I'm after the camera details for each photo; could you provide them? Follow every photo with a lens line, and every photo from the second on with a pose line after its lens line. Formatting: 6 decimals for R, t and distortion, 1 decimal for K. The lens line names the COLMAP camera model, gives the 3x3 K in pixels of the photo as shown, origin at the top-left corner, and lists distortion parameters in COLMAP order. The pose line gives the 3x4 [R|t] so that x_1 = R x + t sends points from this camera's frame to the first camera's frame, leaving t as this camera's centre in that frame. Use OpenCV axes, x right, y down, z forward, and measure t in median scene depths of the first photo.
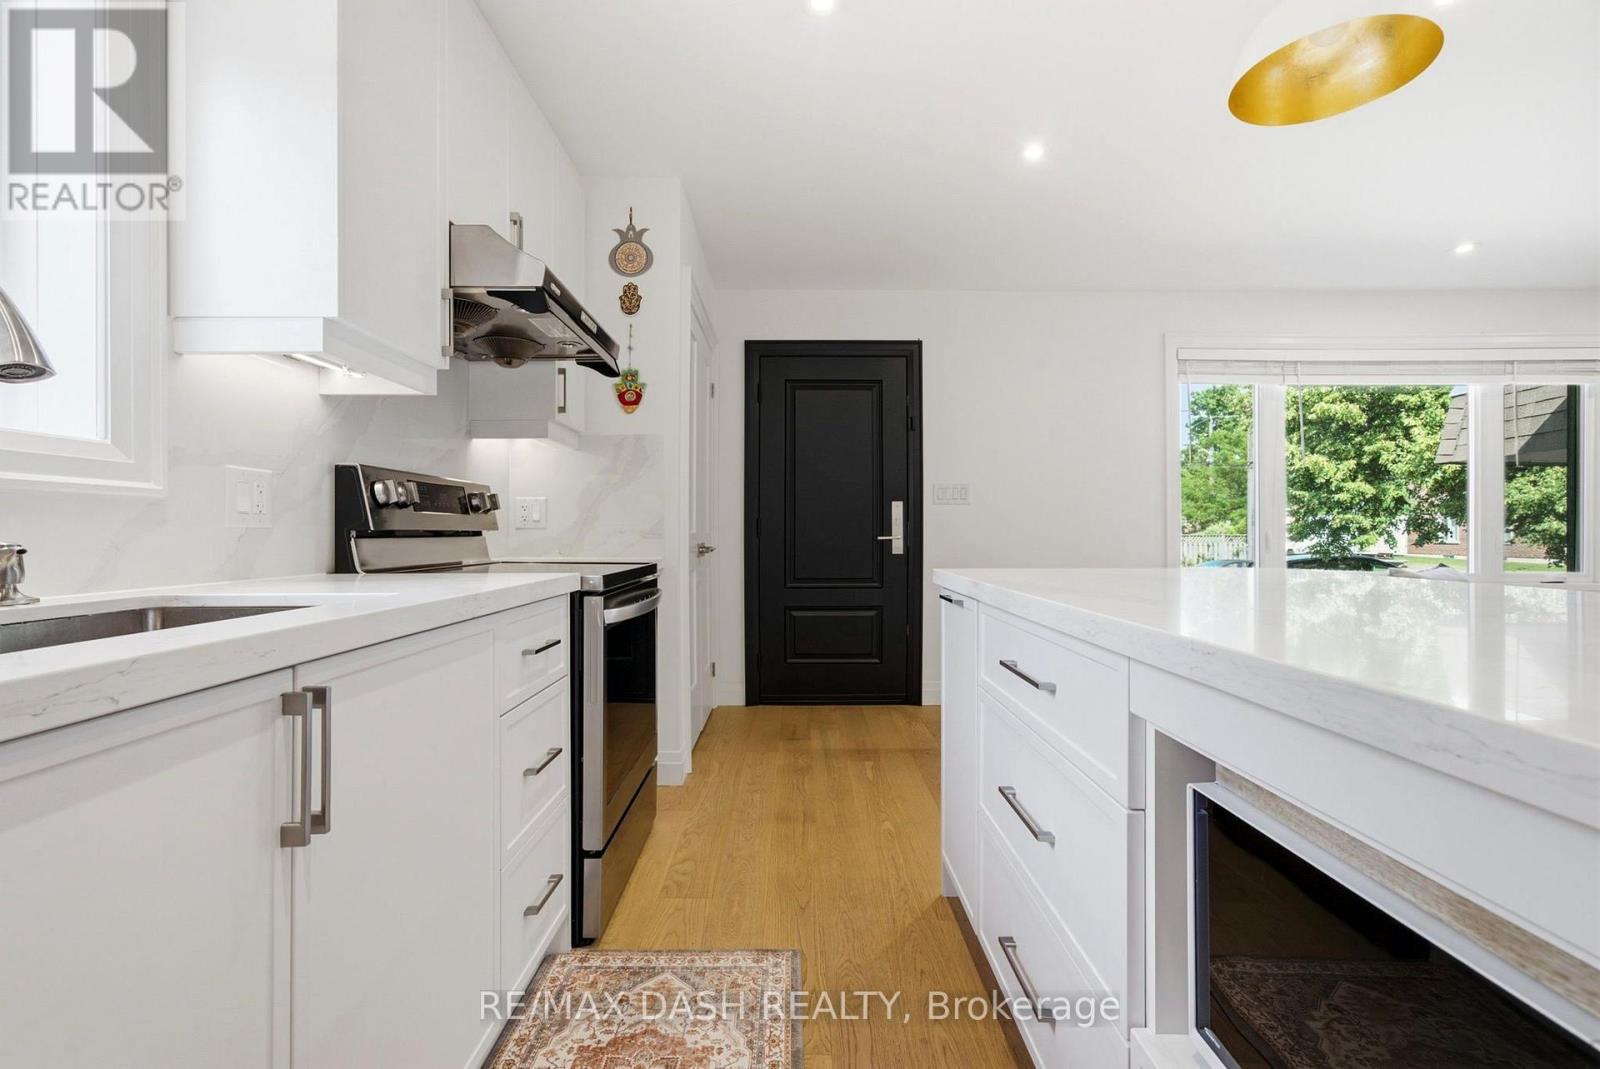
lens RADIAL K [[716.1, 0, 786.7], [0, 716.1, 527.5], [0, 0, 1]] dist [-0.039781, 0.048507]
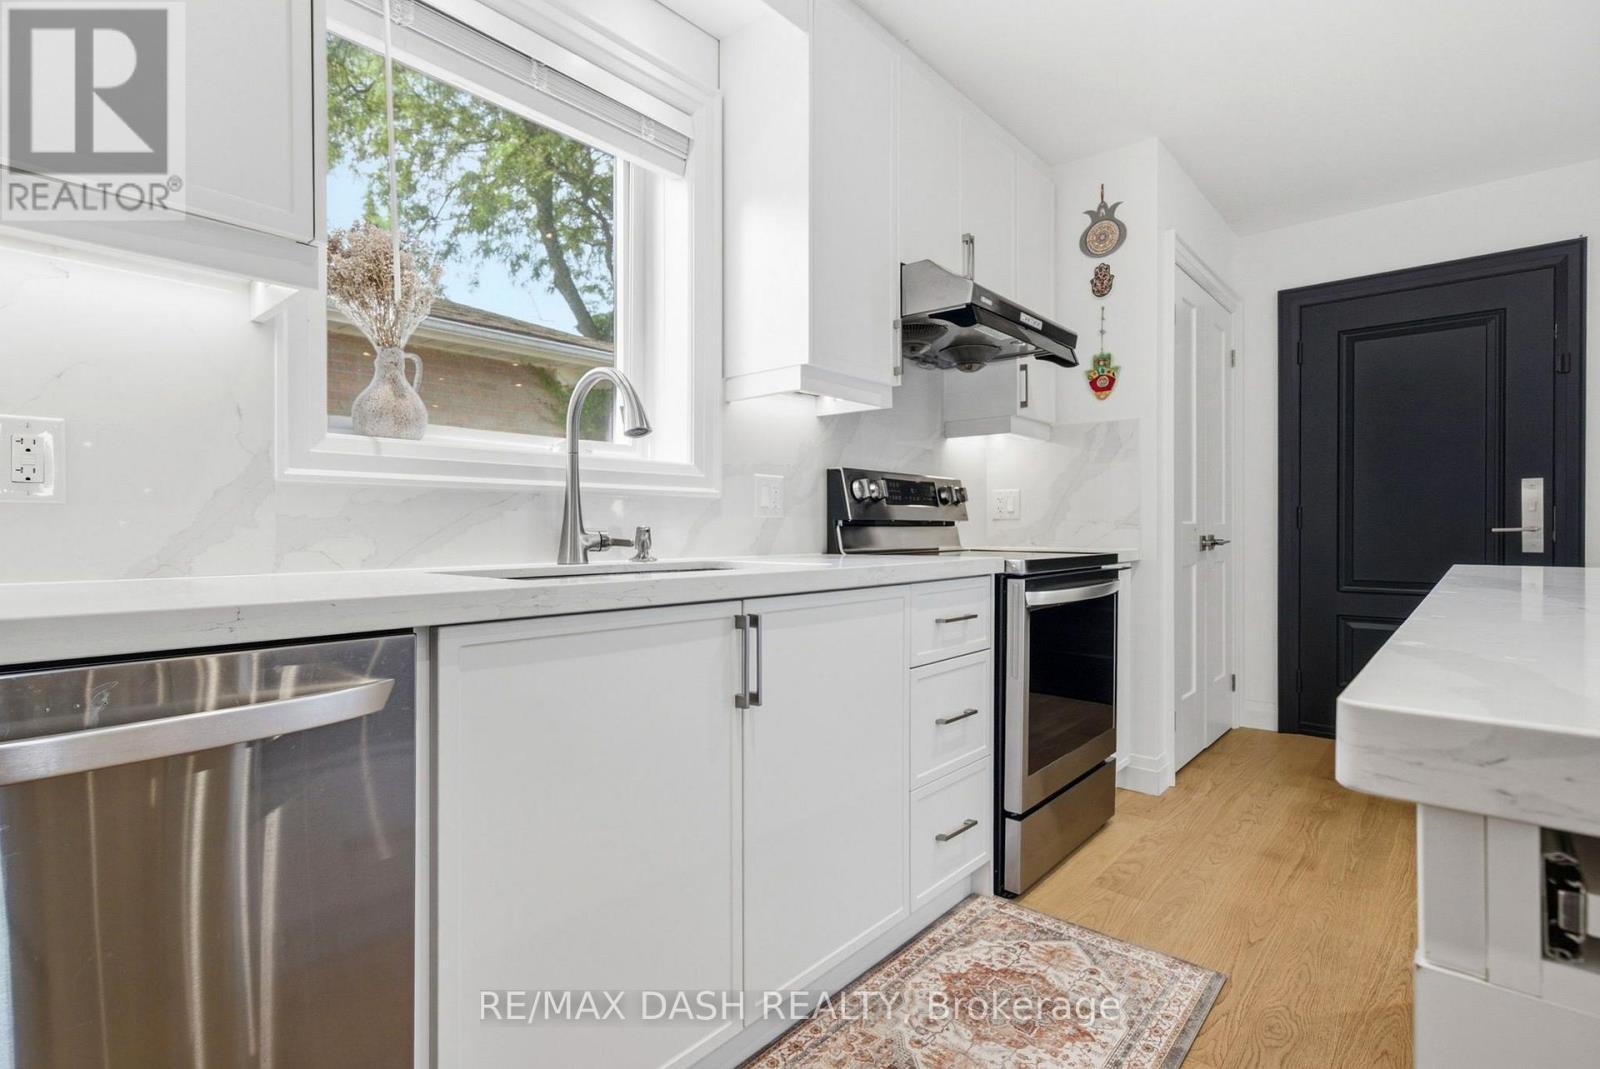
lens RADIAL K [[768.6, 0, 788.3], [0, 768.6, 530.0], [0, 0, 1]] dist [-0.002331, 0.000878]
pose [[0.755296, 0.001541, -0.655382, 0.223040], [0.004987, 0.999955, 0.008099, 0.010064], [0.655365, -0.009385, 0.755254, -0.104097]]
